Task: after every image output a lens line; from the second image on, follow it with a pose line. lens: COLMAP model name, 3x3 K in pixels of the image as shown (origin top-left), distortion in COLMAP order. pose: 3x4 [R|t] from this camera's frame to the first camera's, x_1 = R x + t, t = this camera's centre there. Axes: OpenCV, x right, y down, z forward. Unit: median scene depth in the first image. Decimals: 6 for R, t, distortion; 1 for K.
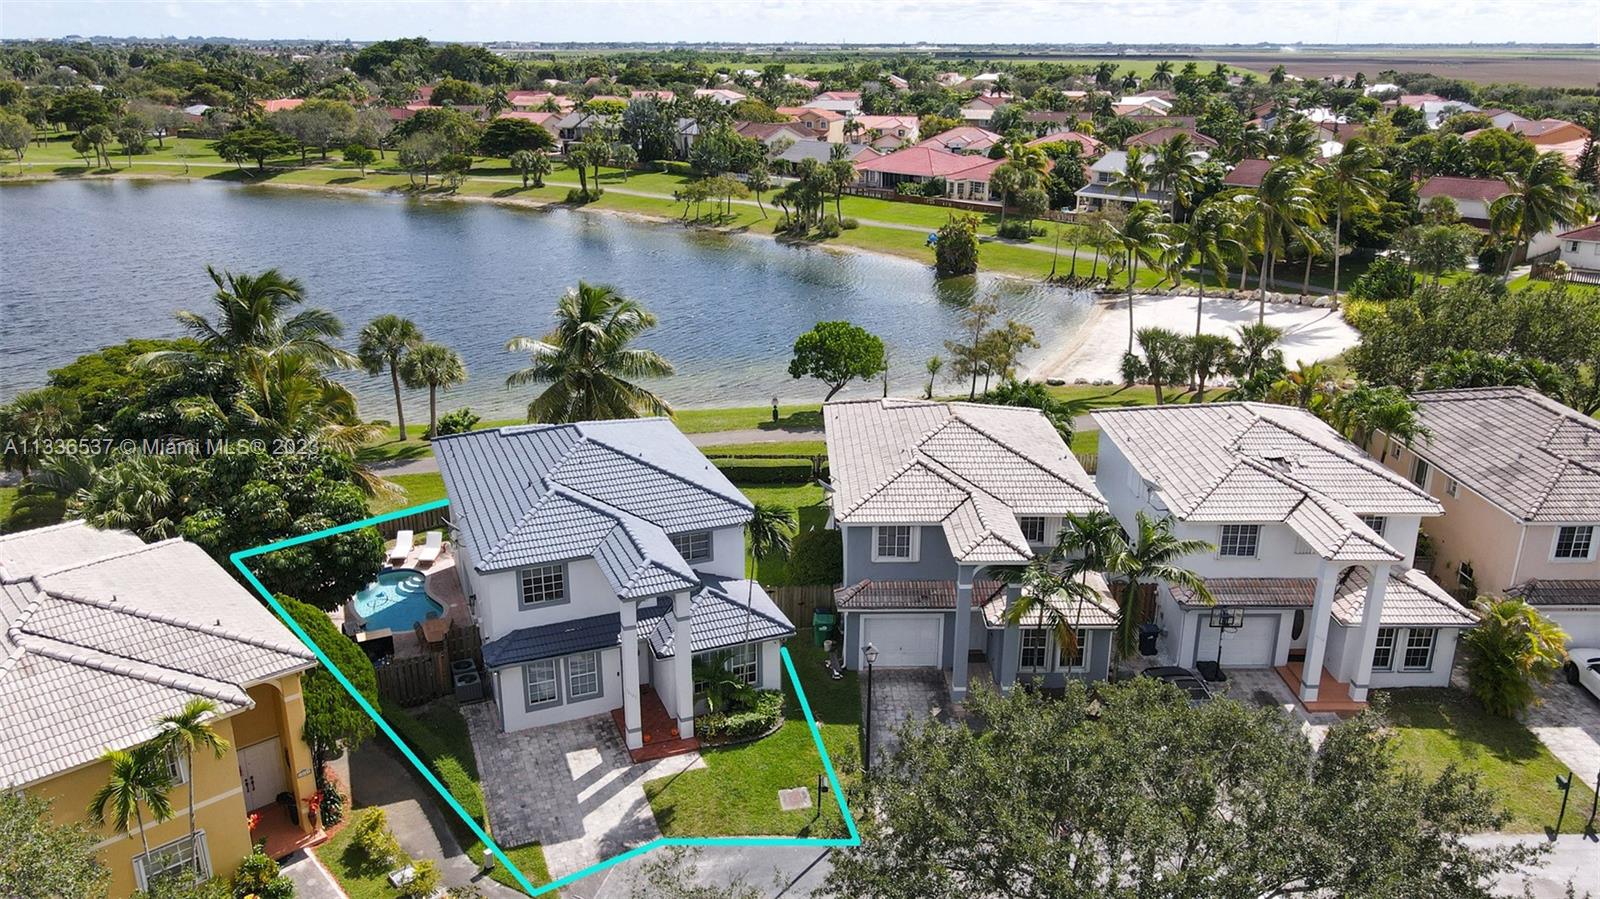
lens RADIAL K [[1184.3, 0, 807.7], [0, 1184.3, 447.3], [0, 0, 1]] dist [-0.013506, 0.062446]
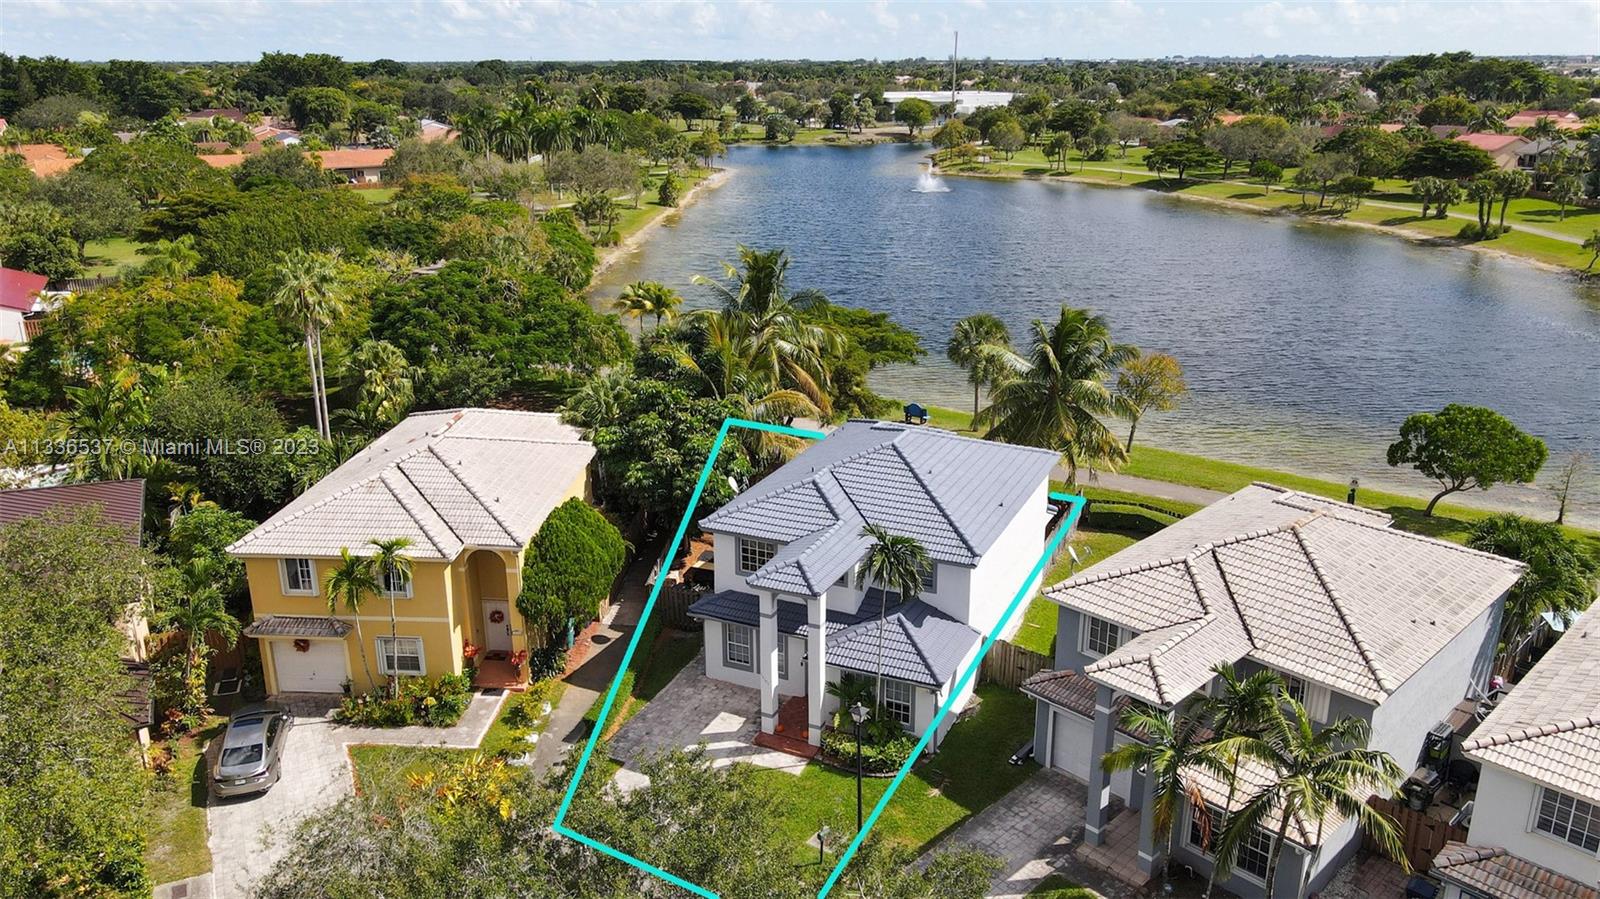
lens RADIAL K [[1184.3, 0, 807.7], [0, 1184.3, 447.3], [0, 0, 1]] dist [-0.013506, 0.062446]
pose [[0.681271, 0.224144, -0.696871, 0.501025], [-0.233177, 0.968829, 0.083660, -0.076675], [0.693901, 0.105500, 0.712300, 0.236243]]
